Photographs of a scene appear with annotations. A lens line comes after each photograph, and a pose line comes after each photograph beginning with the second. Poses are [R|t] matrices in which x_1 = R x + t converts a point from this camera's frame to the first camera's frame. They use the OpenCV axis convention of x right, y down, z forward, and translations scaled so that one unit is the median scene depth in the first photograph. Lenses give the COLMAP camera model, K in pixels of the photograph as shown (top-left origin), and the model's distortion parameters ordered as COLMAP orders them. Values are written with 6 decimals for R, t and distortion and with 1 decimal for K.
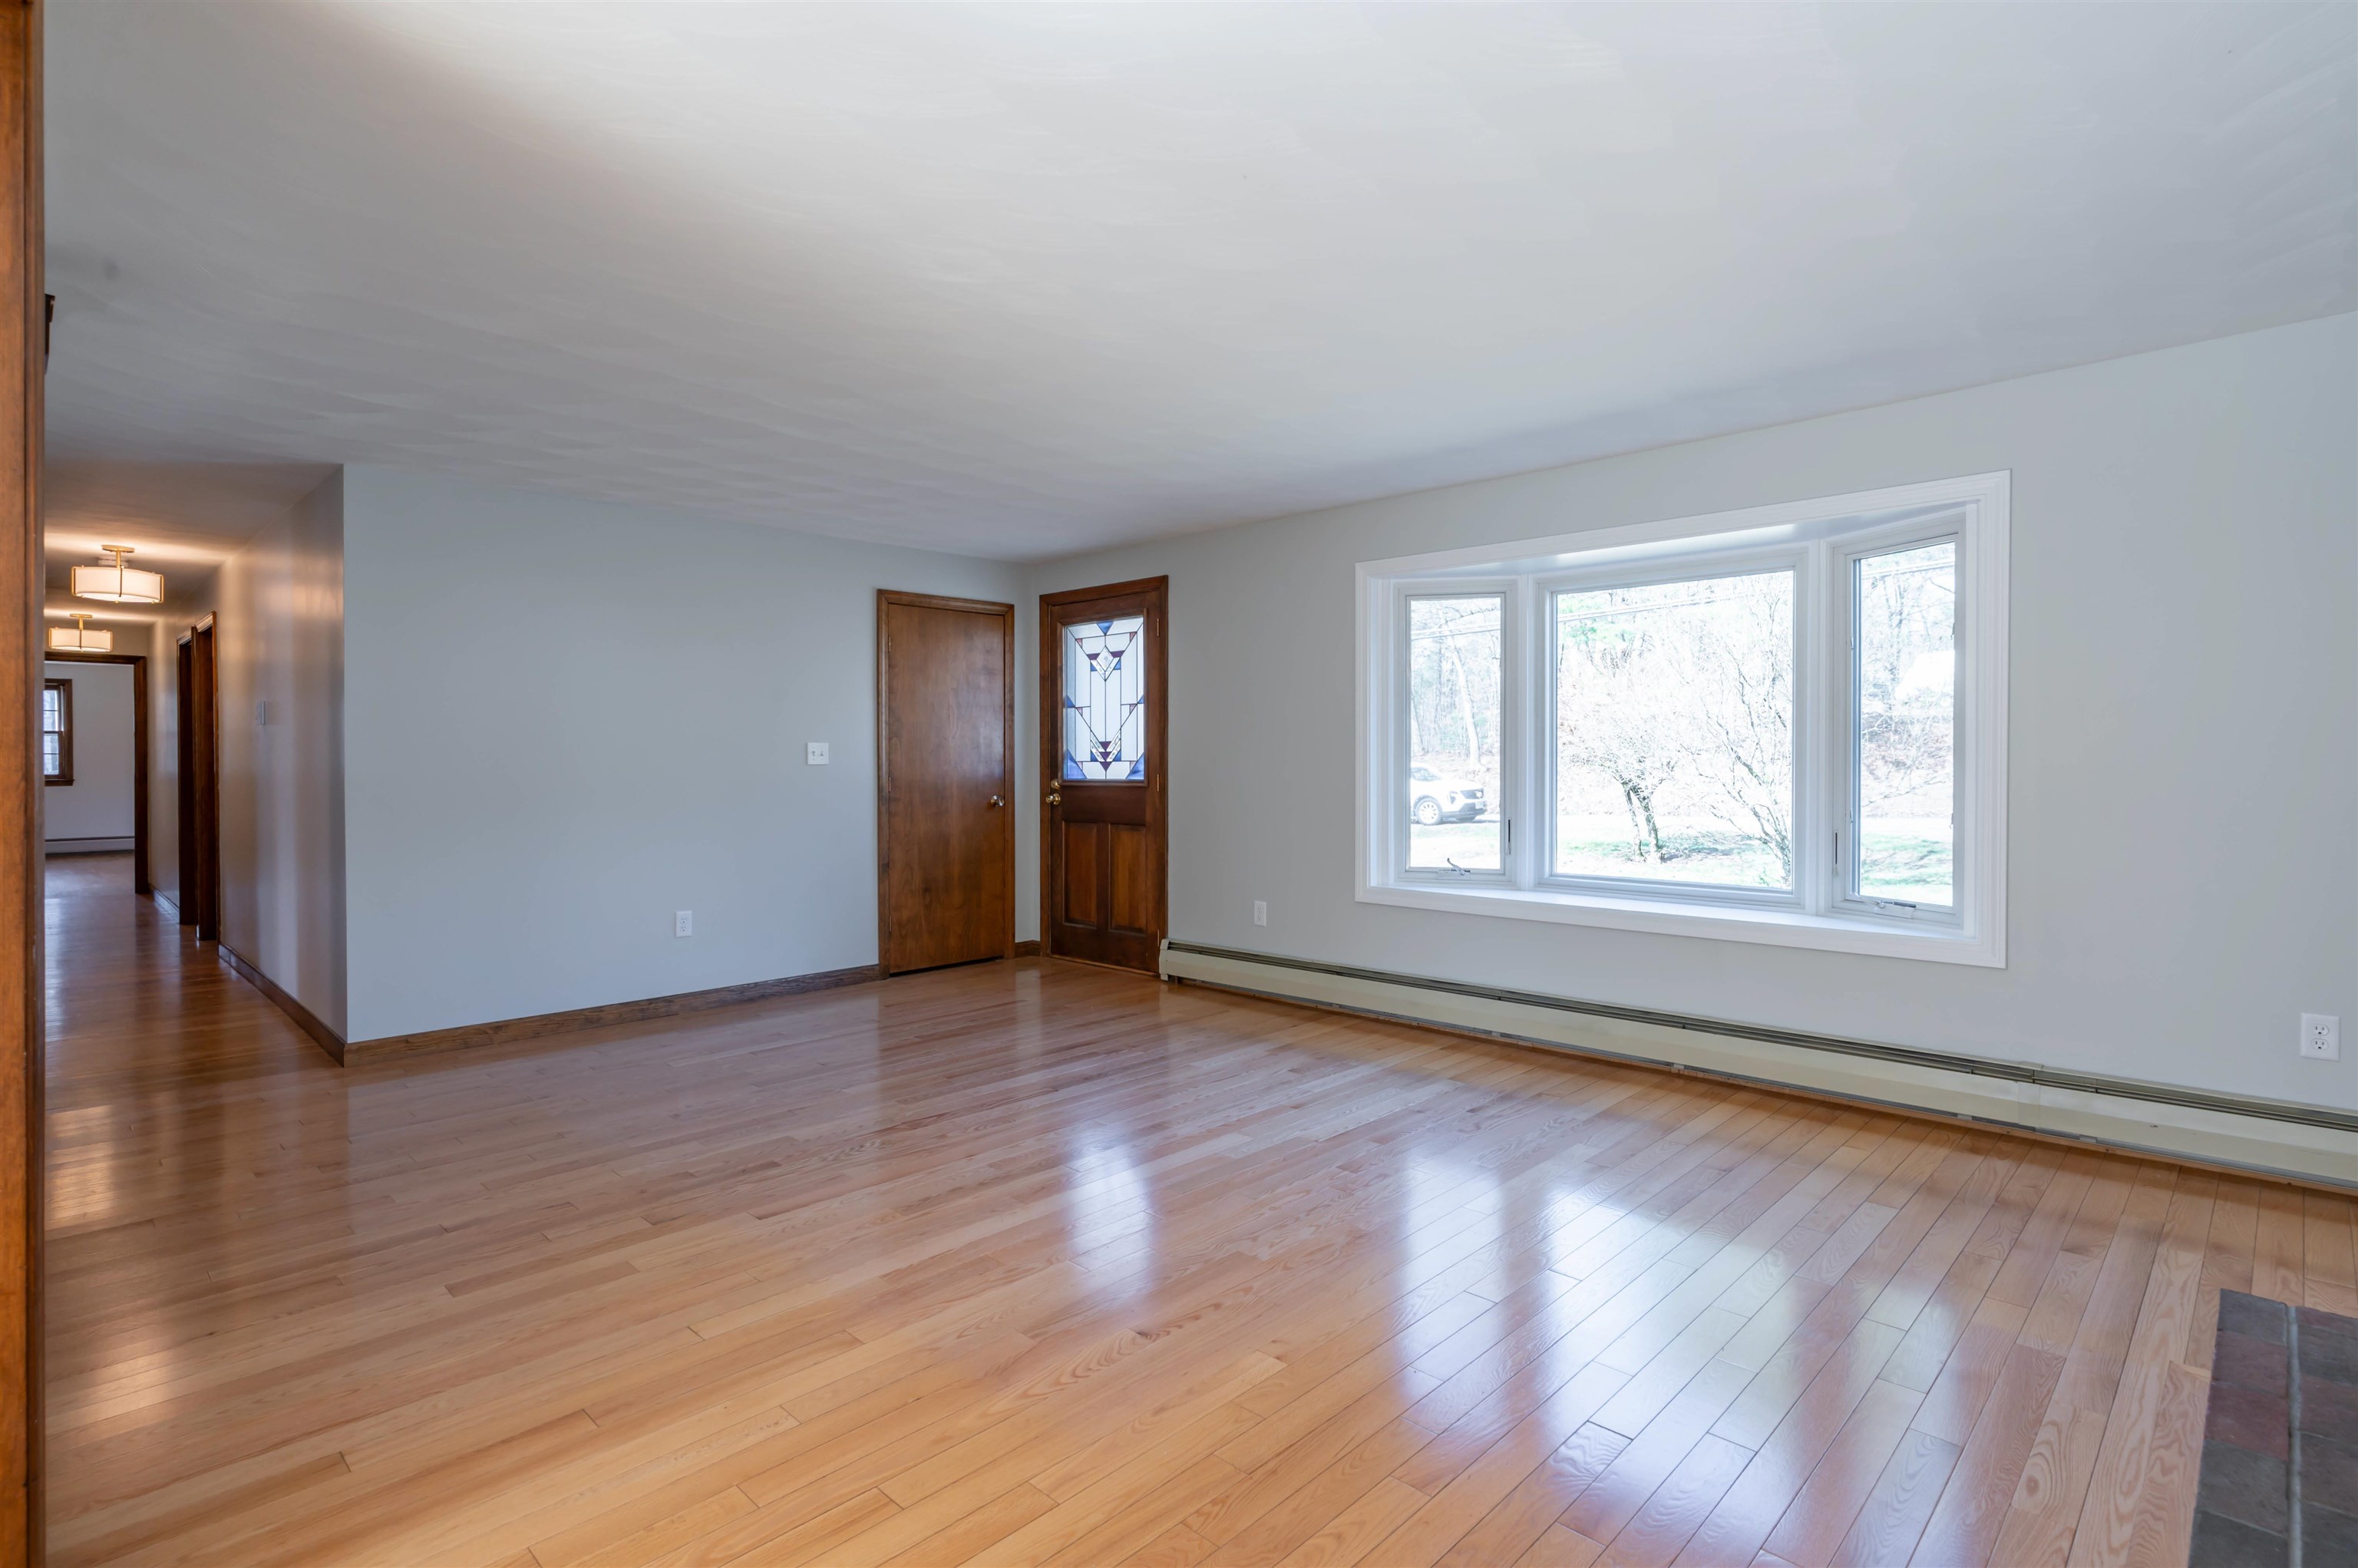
lens RADIAL K [[1169.5, 0, 1187.5], [0, 1169.5, 776.9], [0, 0, 1]] dist [-0.004025, 0.002669]
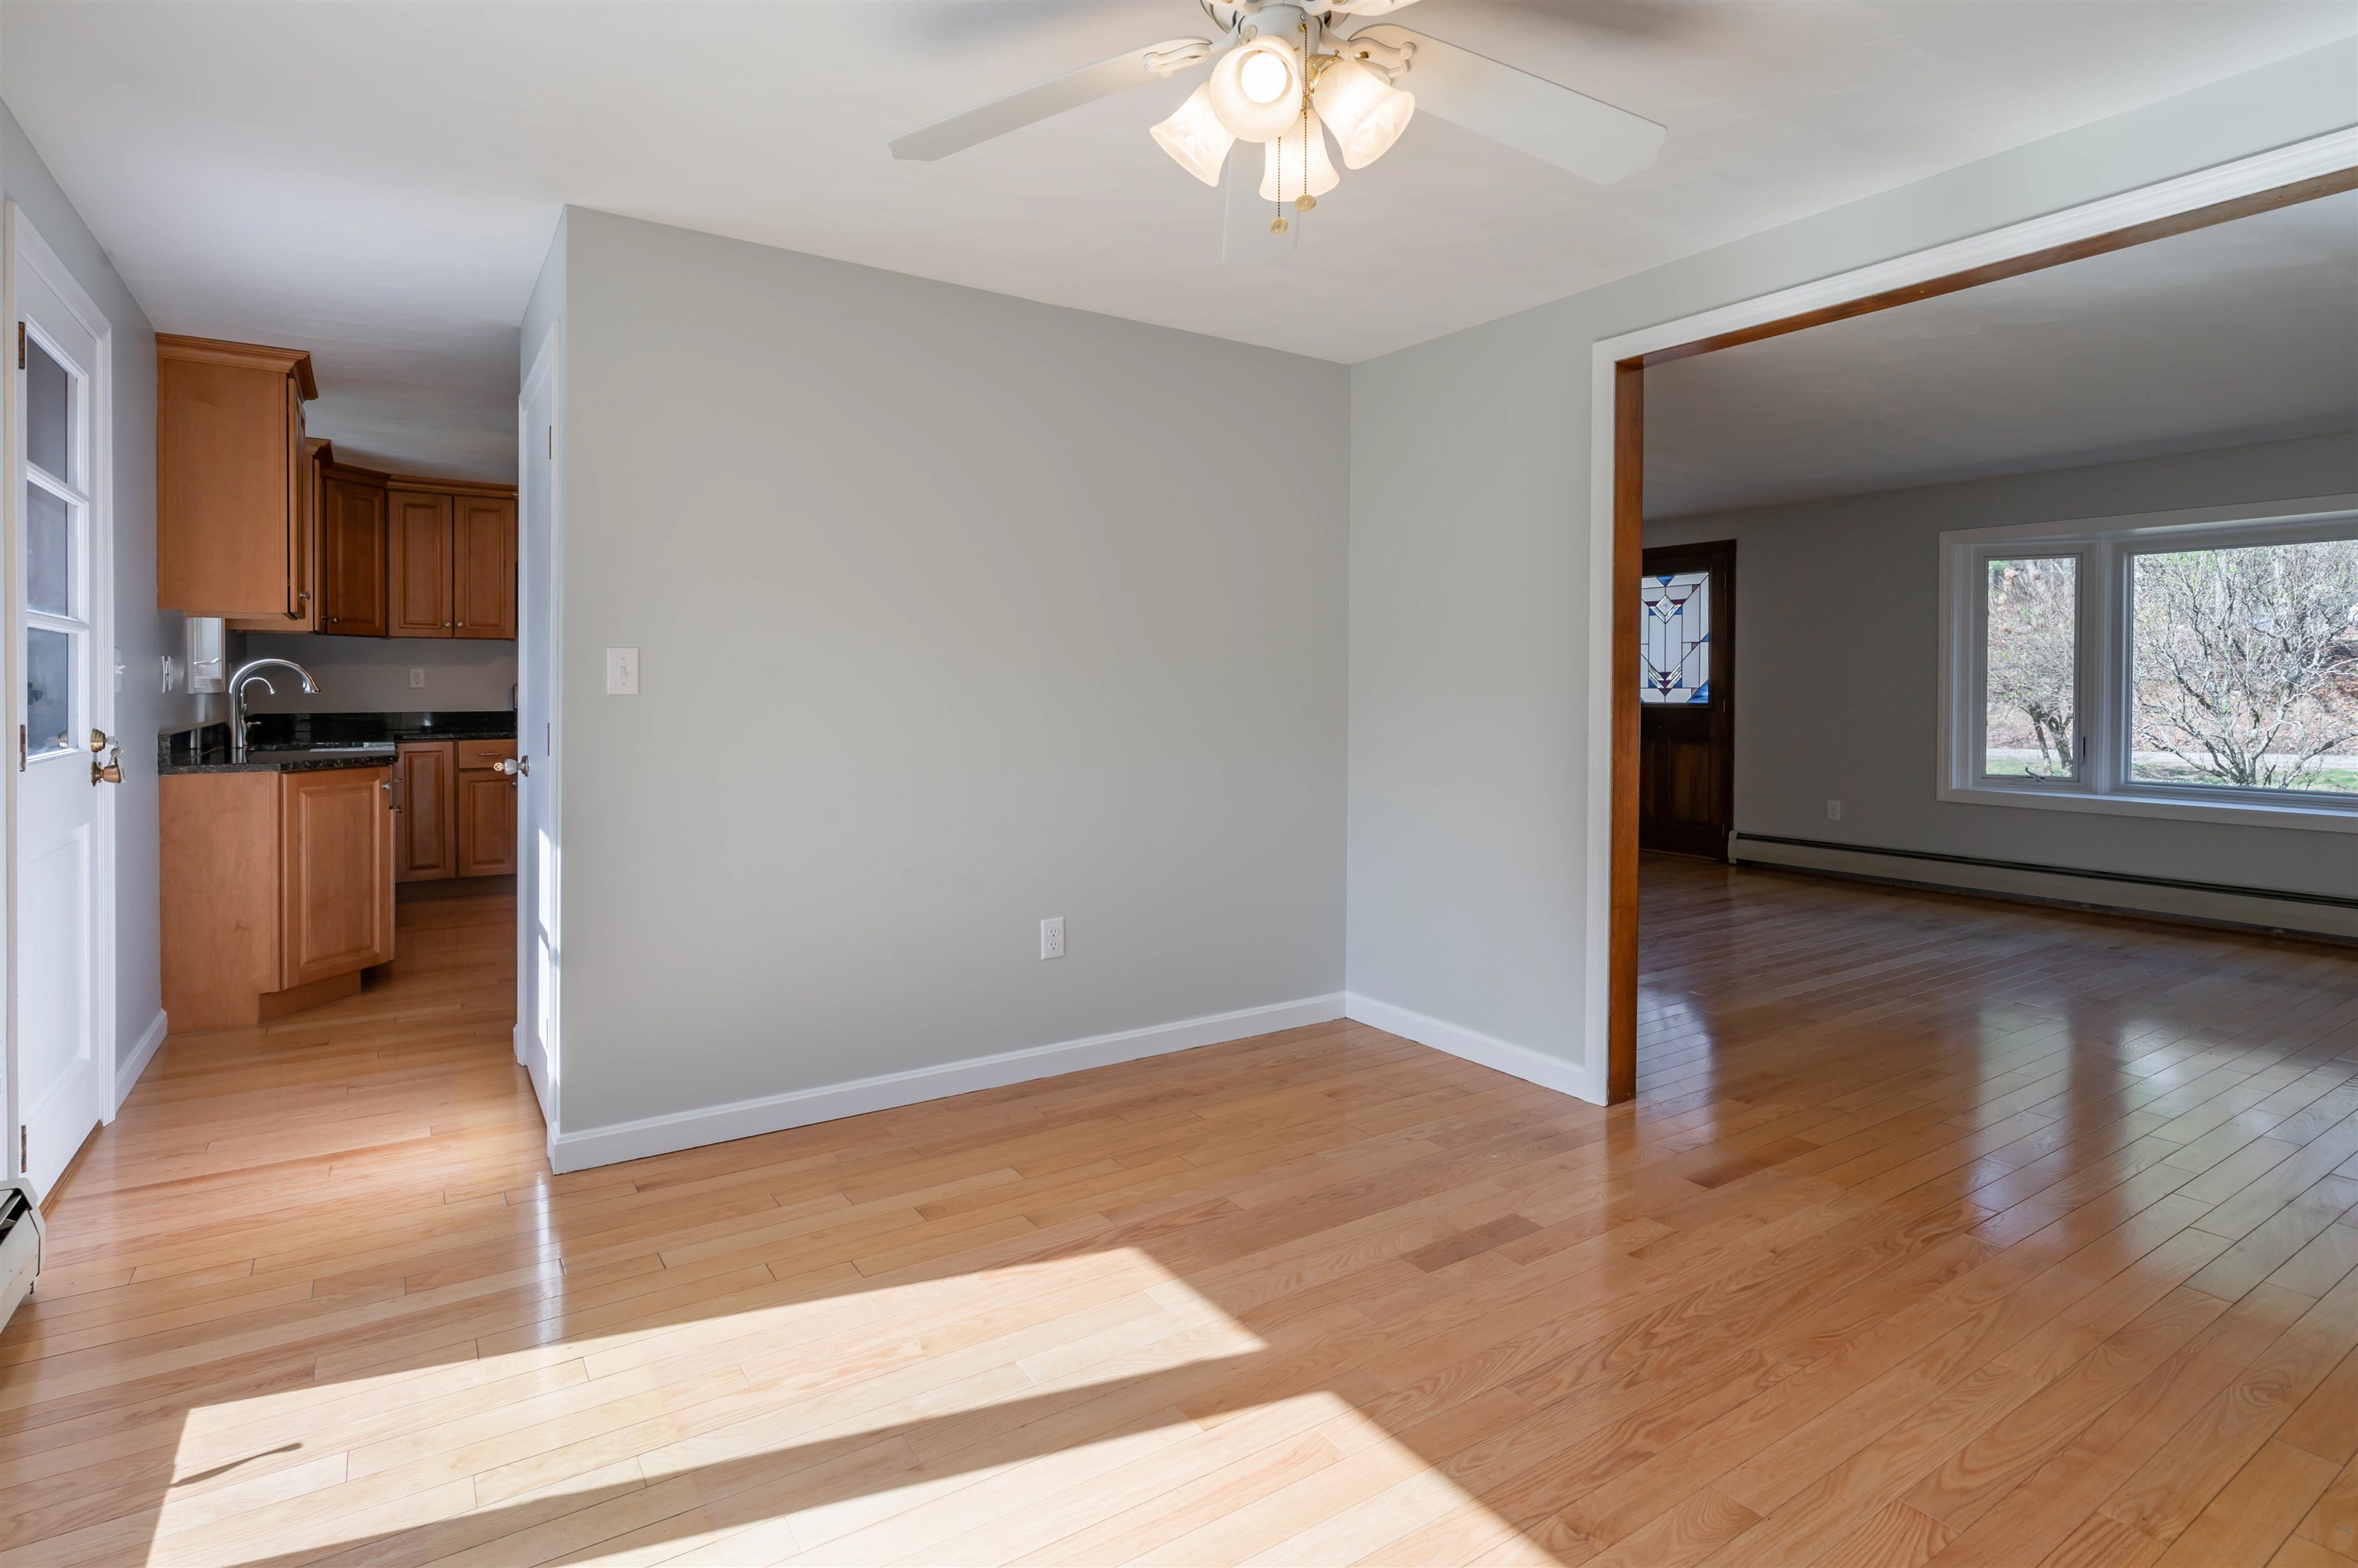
lens RADIAL K [[1169.5, 0, 1177.5], [0, 1169.5, 692.3], [0, 0, 1]] dist [-0.004025, 0.002669]
pose [[0.973549, 0.006076, -0.228399, -0.297057], [-0.008400, 0.999922, -0.009203, 0.007043], [0.228325, 0.010878, 0.973524, -0.332991]]
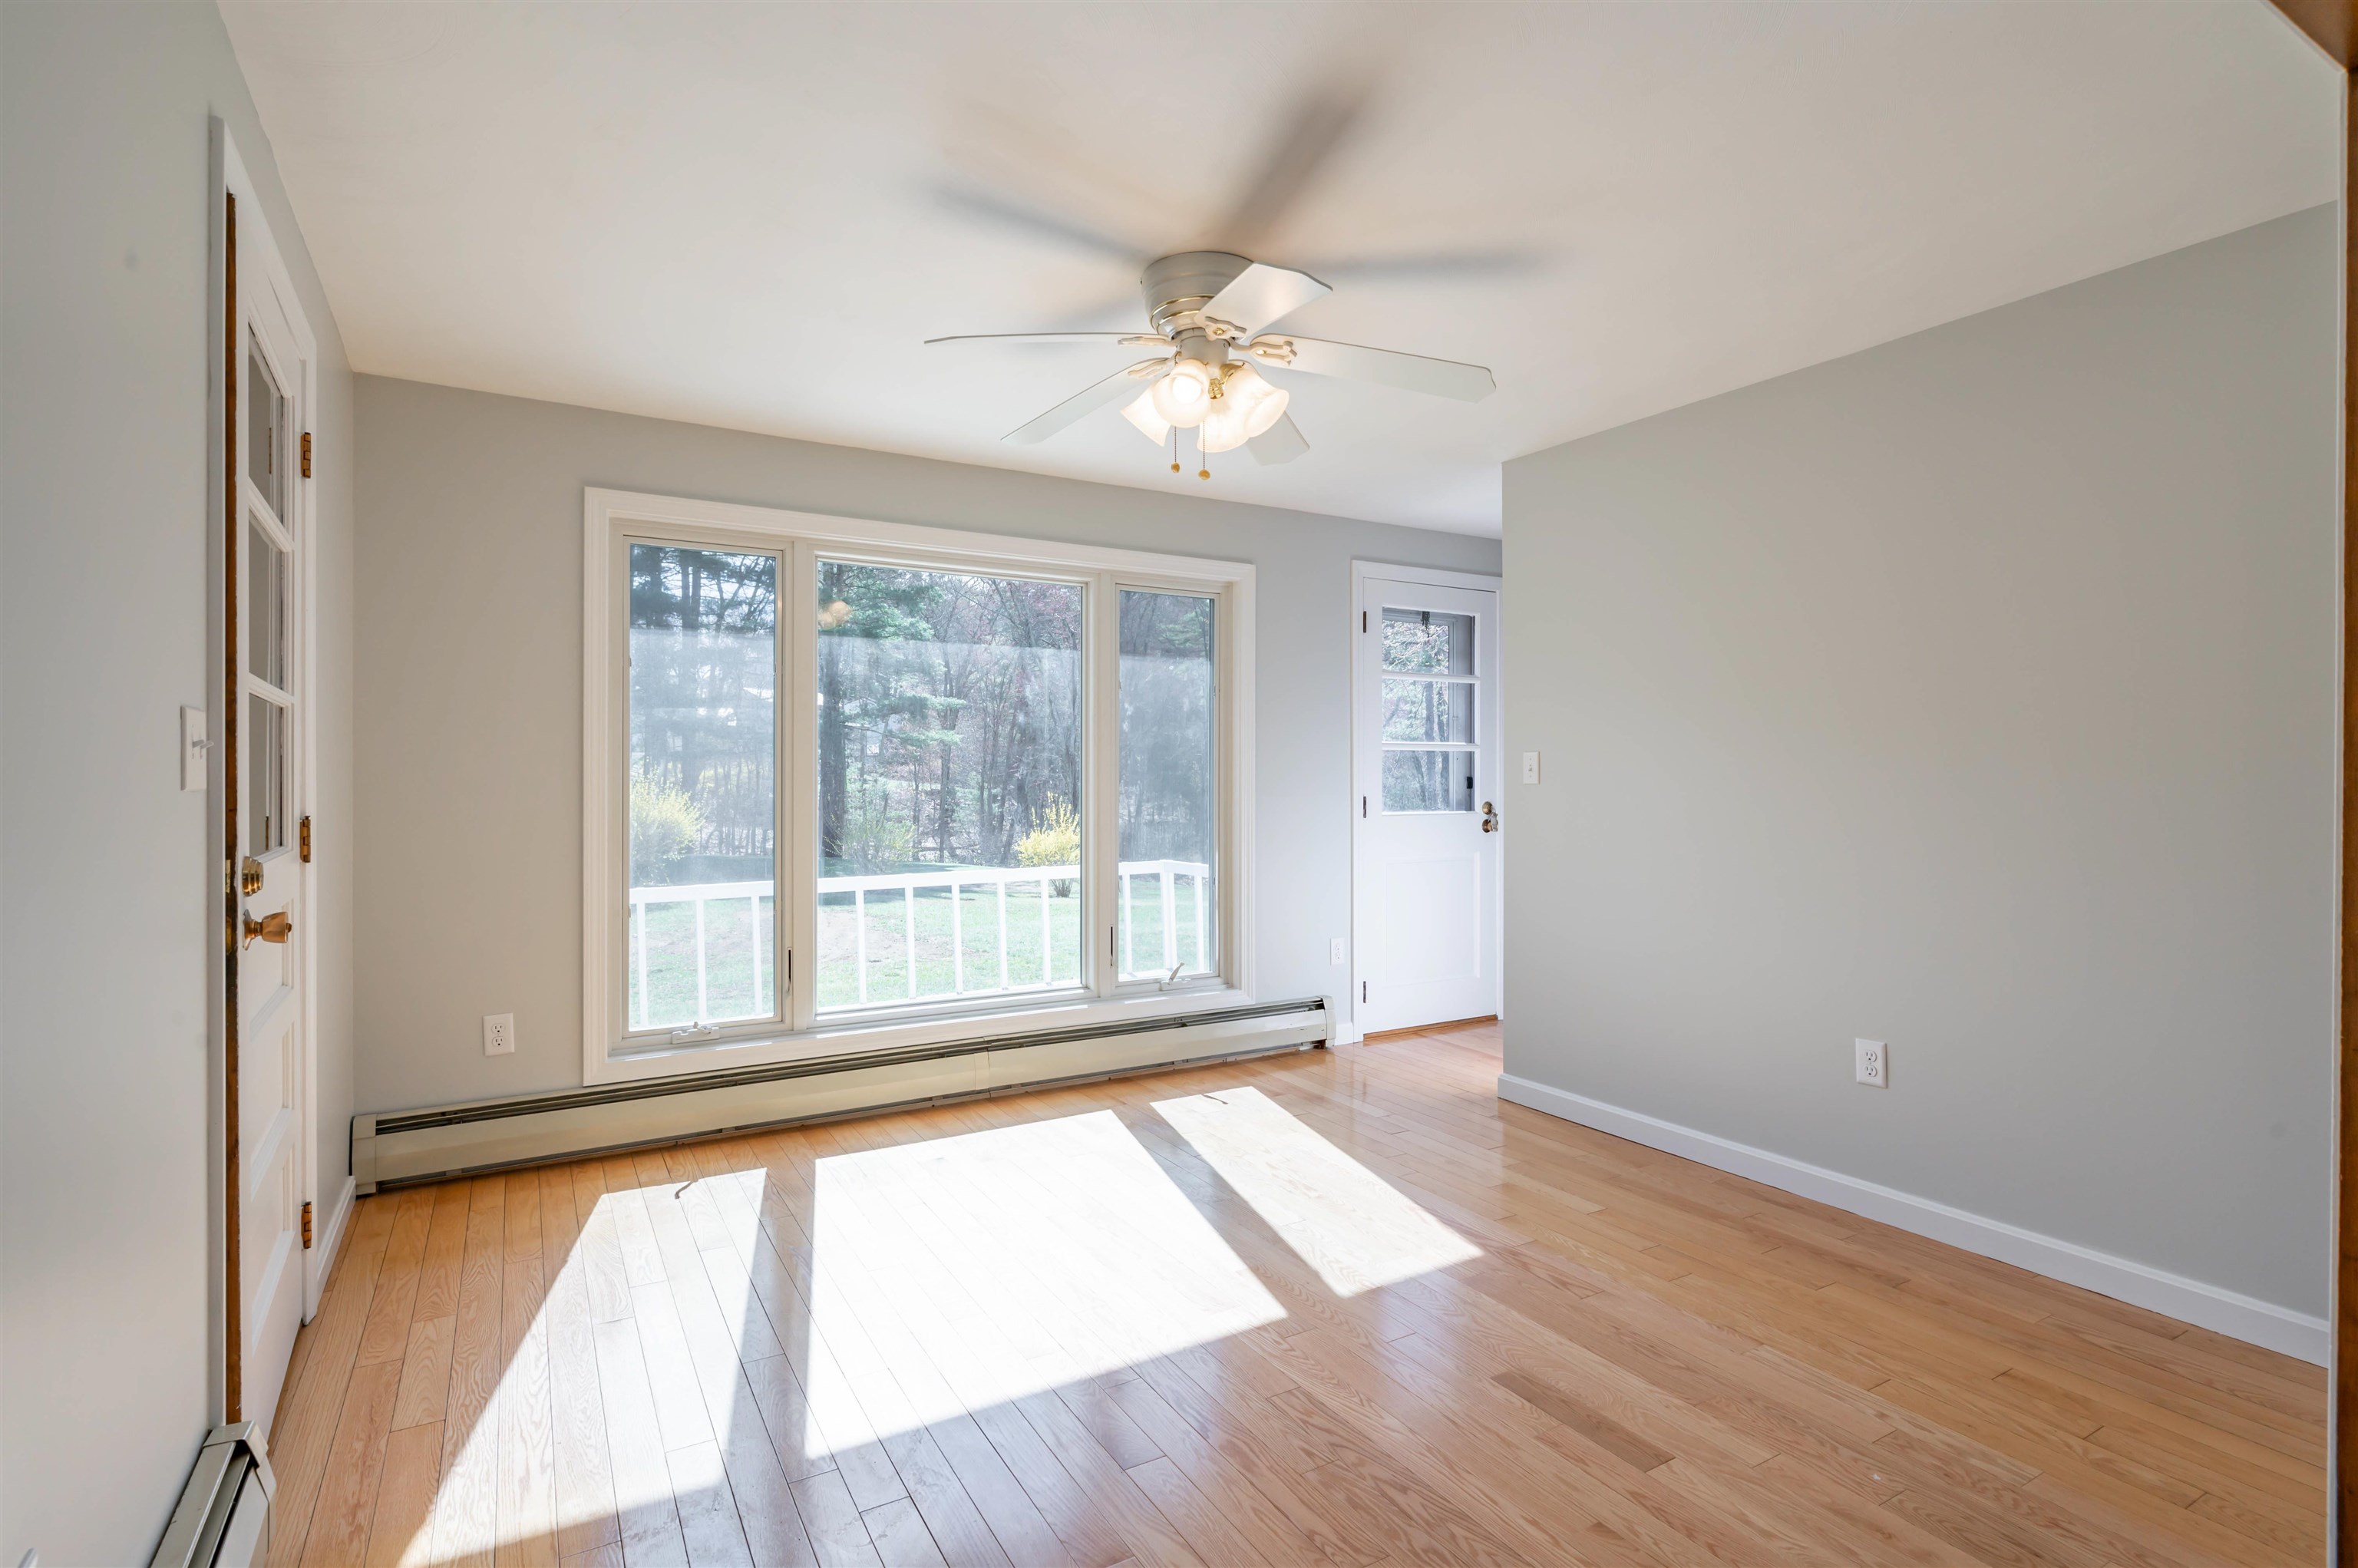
lens RADIAL K [[1169.5, 0, 1192.5], [0, 1169.5, 778.9], [0, 0, 1]] dist [-0.004025, 0.002669]
pose [[-0.282903, 0.003736, -0.959141, 1.545771], [-0.013282, 0.999881, 0.007812, -0.027317], [0.959057, 0.014949, -0.282820, 1.643184]]
